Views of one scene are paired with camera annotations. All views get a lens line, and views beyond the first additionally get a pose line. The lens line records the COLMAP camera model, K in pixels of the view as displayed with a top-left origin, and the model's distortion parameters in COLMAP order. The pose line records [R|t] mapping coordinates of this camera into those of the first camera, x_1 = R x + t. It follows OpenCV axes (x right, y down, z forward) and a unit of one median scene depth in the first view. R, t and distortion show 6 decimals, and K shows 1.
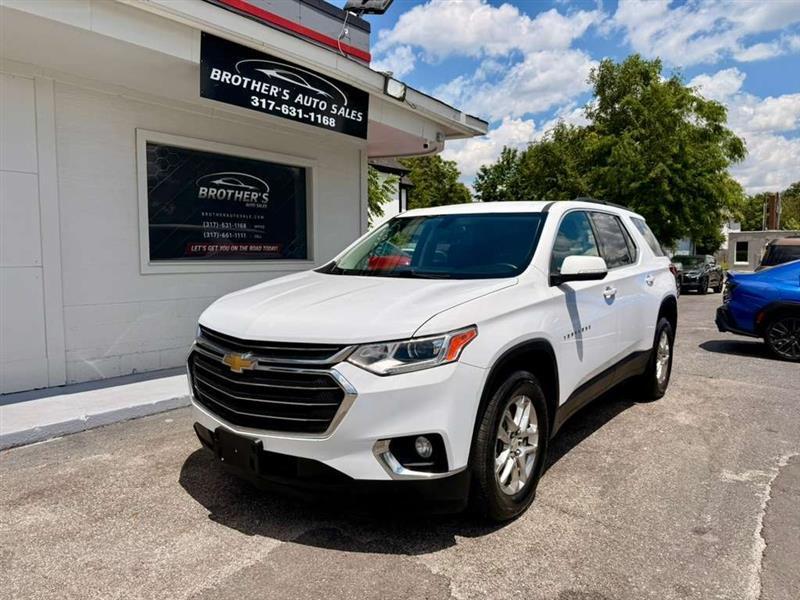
lens RADIAL K [[564.7, 0, 401.8], [0, 564.7, 298.2], [0, 0, 1]] dist [0.019602, -0.030818]
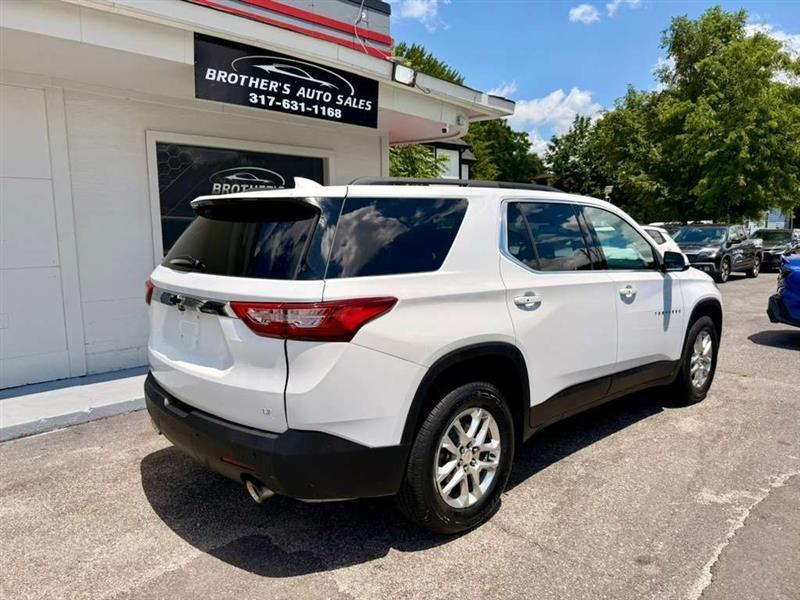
lens RADIAL K [[564.7, 0, 397.0], [0, 564.7, 302.8], [0, 0, 1]] dist [0.019602, -0.030818]
pose [[0.990565, 0.000908, -0.137043, 0.126950], [0.006169, 0.998669, 0.051208, -0.033116], [0.136907, -0.051570, 0.989241, 0.019444]]
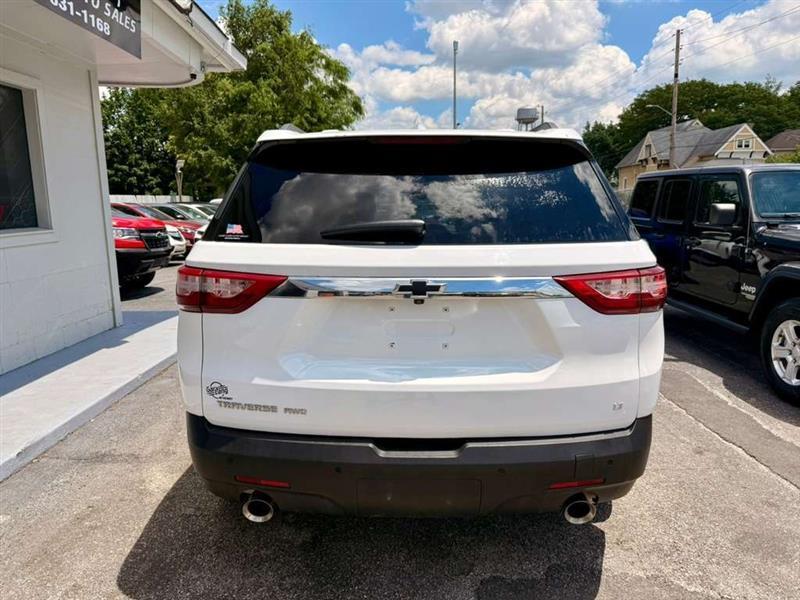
lens RADIAL K [[564.7, 0, 401.6], [0, 564.7, 301.8], [0, 0, 1]] dist [0.019602, -0.030818]
pose [[0.785526, -0.120968, 0.606890, -0.331331], [0.062006, 0.991158, 0.117305, -0.041526], [-0.615714, -0.054515, 0.786082, 0.234064]]
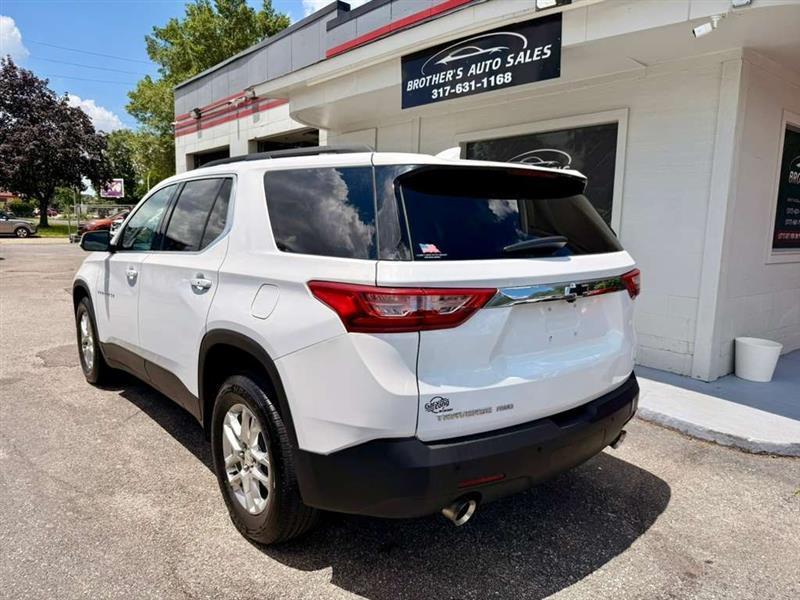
lens RADIAL K [[564.7, 0, 401.1], [0, 564.7, 305.4], [0, 0, 1]] dist [0.019602, -0.030818]
pose [[-0.217912, 0.137506, -0.966233, 0.847463], [-0.098010, 0.981937, 0.161845, -0.109998], [0.971035, 0.129969, -0.200499, 1.165833]]
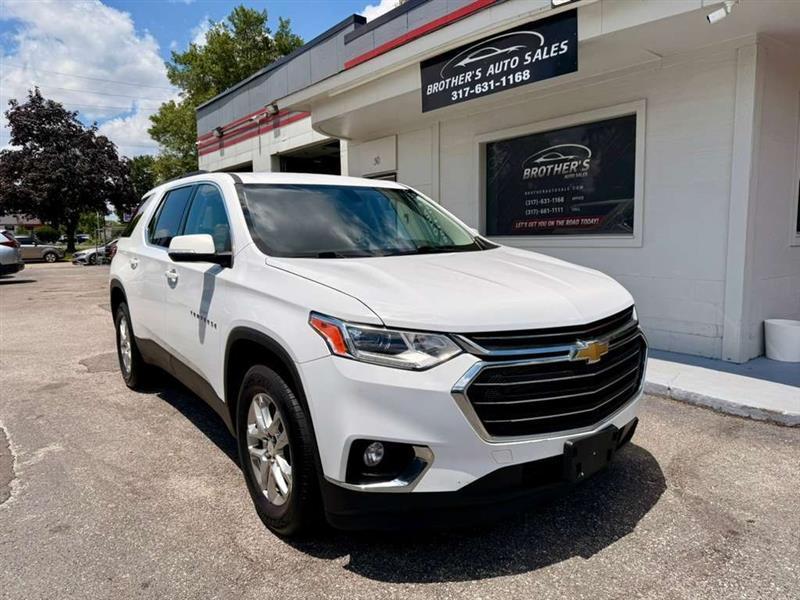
lens RADIAL K [[564.7, 0, 404.4], [0, 564.7, 304.3], [0, 0, 1]] dist [0.019602, -0.030818]
pose [[-0.241437, 0.120759, -0.962874, 0.876558], [-0.058011, 0.988657, 0.138538, -0.081590], [0.968681, 0.089306, -0.231693, 1.157996]]
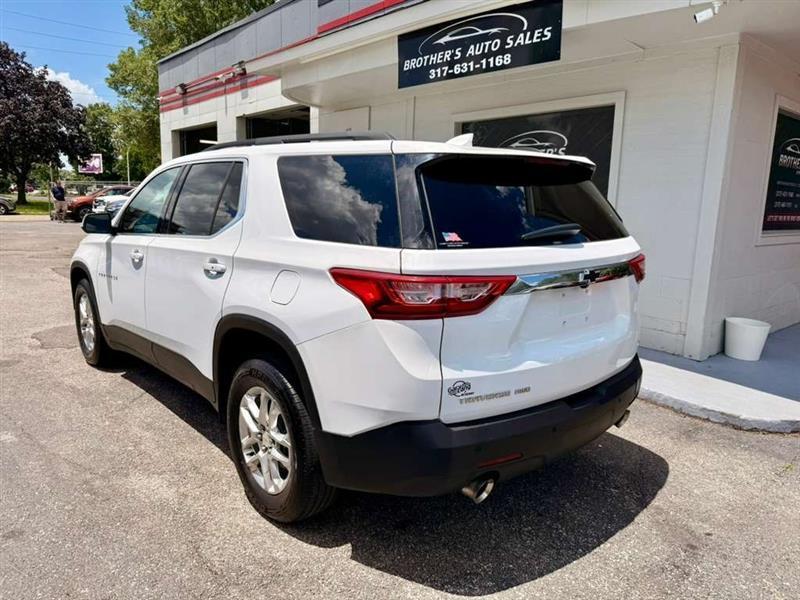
lens RADIAL K [[564.7, 0, 401.2], [0, 564.7, 302.8], [0, 0, 1]] dist [0.019602, -0.030818]
pose [[-0.190129, 0.171350, -0.966690, 0.861144], [-0.102177, 0.975850, 0.193070, -0.115026], [0.976428, 0.135481, -0.168029, 1.141618]]
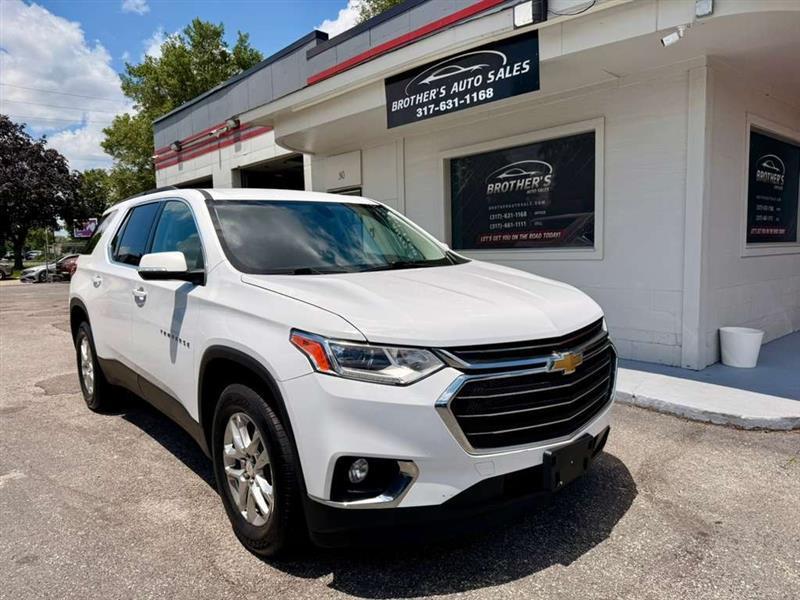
lens RADIAL K [[564.7, 0, 404.4], [0, 564.7, 306.9], [0, 0, 1]] dist [0.019602, -0.030818]
pose [[-0.173523, 0.105875, -0.979122, 0.883535], [-0.051080, 0.991899, 0.116309, -0.083269], [0.983504, 0.070196, -0.166709, 1.145214]]
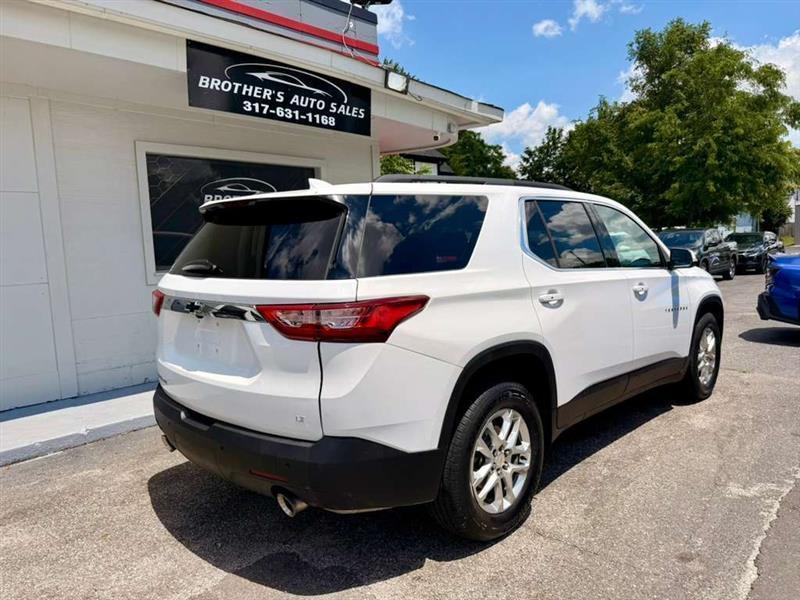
lens RADIAL K [[564.7, 0, 402.1], [0, 564.7, 303.4], [0, 0, 1]] dist [0.019602, -0.030818]
pose [[0.995327, -0.033135, -0.090698, 0.084029], [0.035822, 0.998961, 0.028165, -0.021520], [0.089671, -0.031282, 0.995480, 0.029572]]
